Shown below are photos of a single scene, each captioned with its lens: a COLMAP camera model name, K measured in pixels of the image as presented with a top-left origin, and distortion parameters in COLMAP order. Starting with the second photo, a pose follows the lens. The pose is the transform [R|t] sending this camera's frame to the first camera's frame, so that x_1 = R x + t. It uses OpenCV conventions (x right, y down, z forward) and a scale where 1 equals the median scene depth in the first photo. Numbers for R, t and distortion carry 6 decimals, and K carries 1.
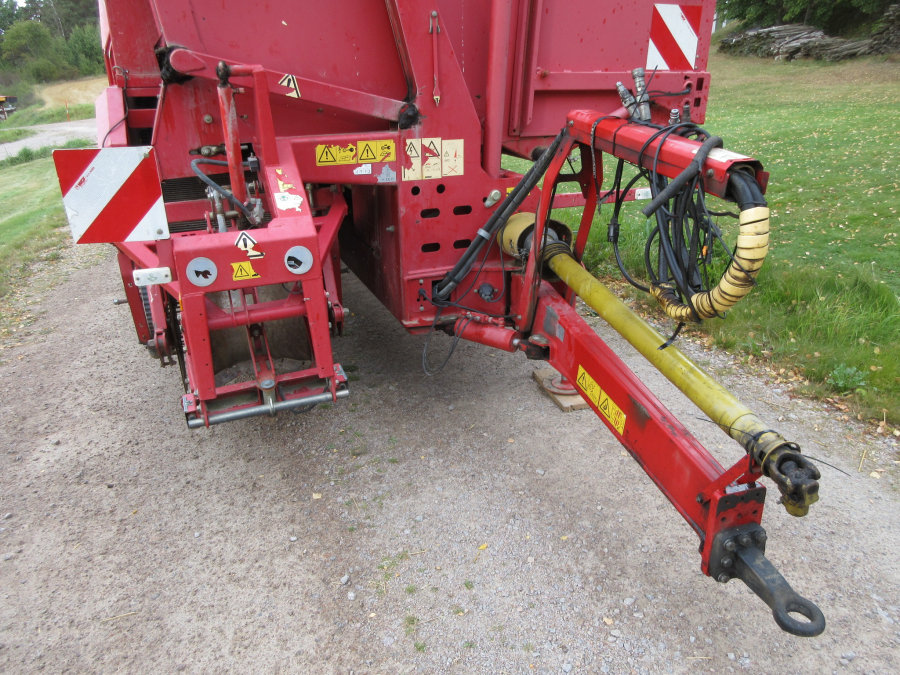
lens RADIAL K [[672.5, 0, 439.5], [0, 672.5, 332.1], [0, 0, 1]] dist [0.009726, -0.011402]
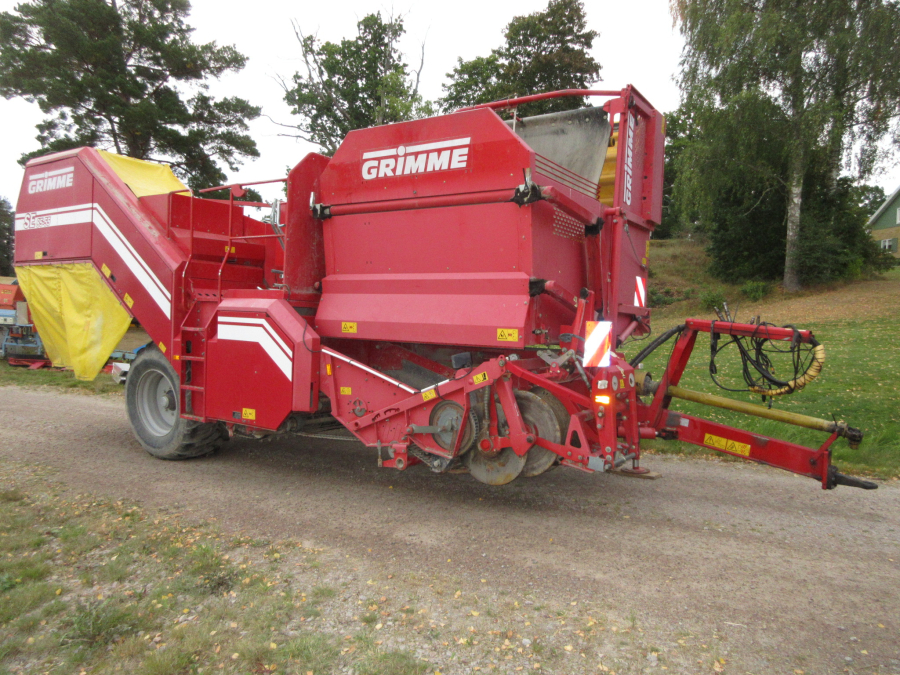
lens RADIAL K [[672.5, 0, 439.5], [0, 672.5, 332.1], [0, 0, 1]] dist [0.009726, -0.011402]
pose [[0.836296, 0.033055, 0.547281, -1.492166], [0.157869, 0.941391, -0.298096, 0.223400], [-0.525059, 0.335695, 0.782063, -0.277929]]
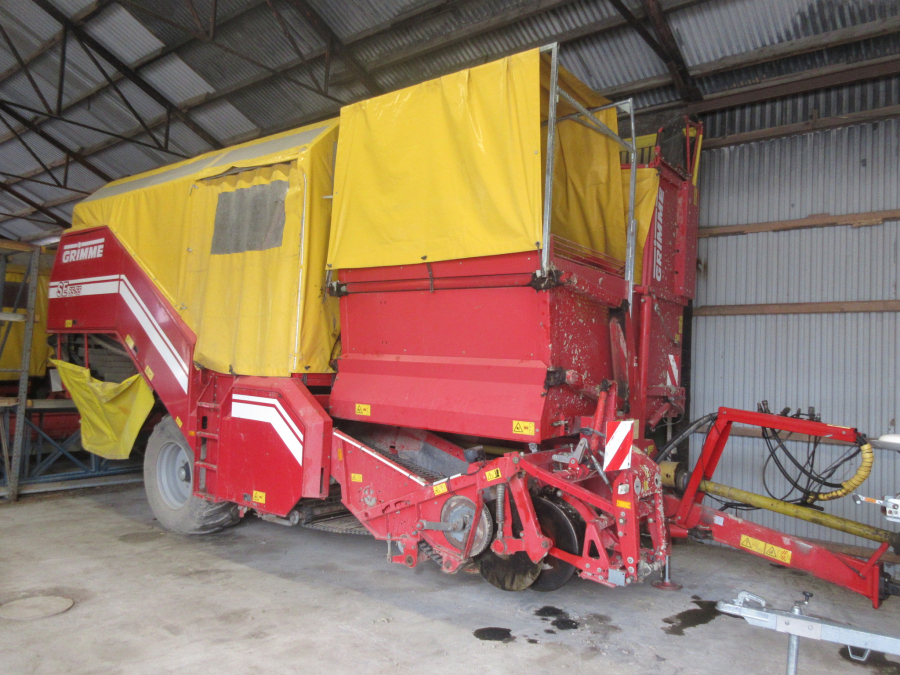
lens RADIAL K [[669.6, 0, 440.3], [0, 669.6, 331.7], [0, 0, 1]] dist [0.000501, -0.001448]
pose [[0.867841, 0.075681, 0.491045, -1.386990], [0.128304, 0.920670, -0.368652, 0.099296], [-0.479990, 0.382935, 0.789285, -0.287778]]
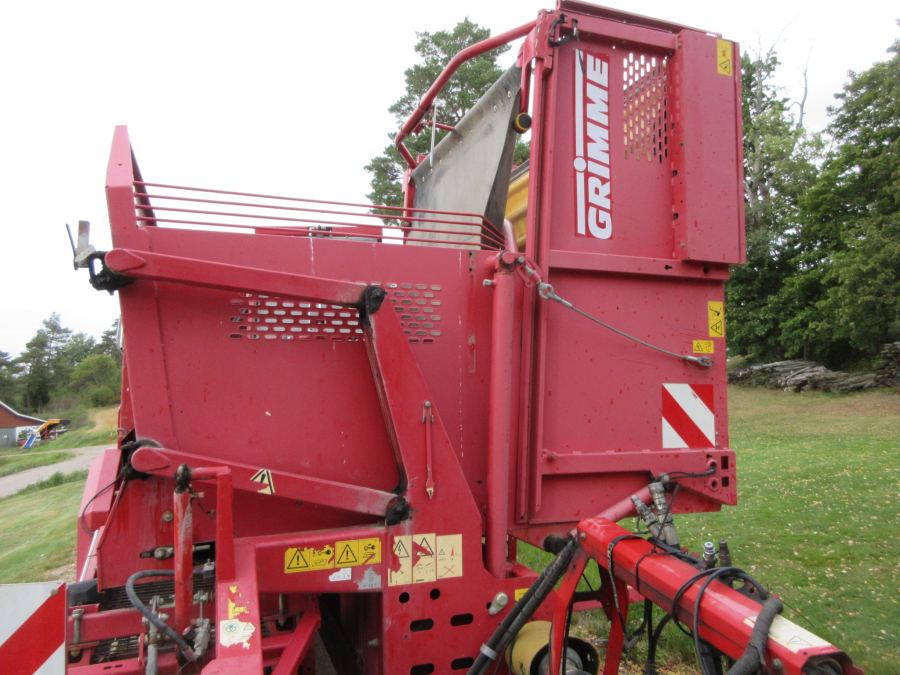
lens RADIAL K [[669.6, 0, 440.3], [0, 669.6, 331.7], [0, 0, 1]] dist [0.000501, -0.001448]
pose [[0.999283, -0.003699, -0.037673, 0.042568], [-0.013531, 0.894561, -0.446741, -0.137176], [0.035353, 0.446931, 0.893870, 0.114055]]
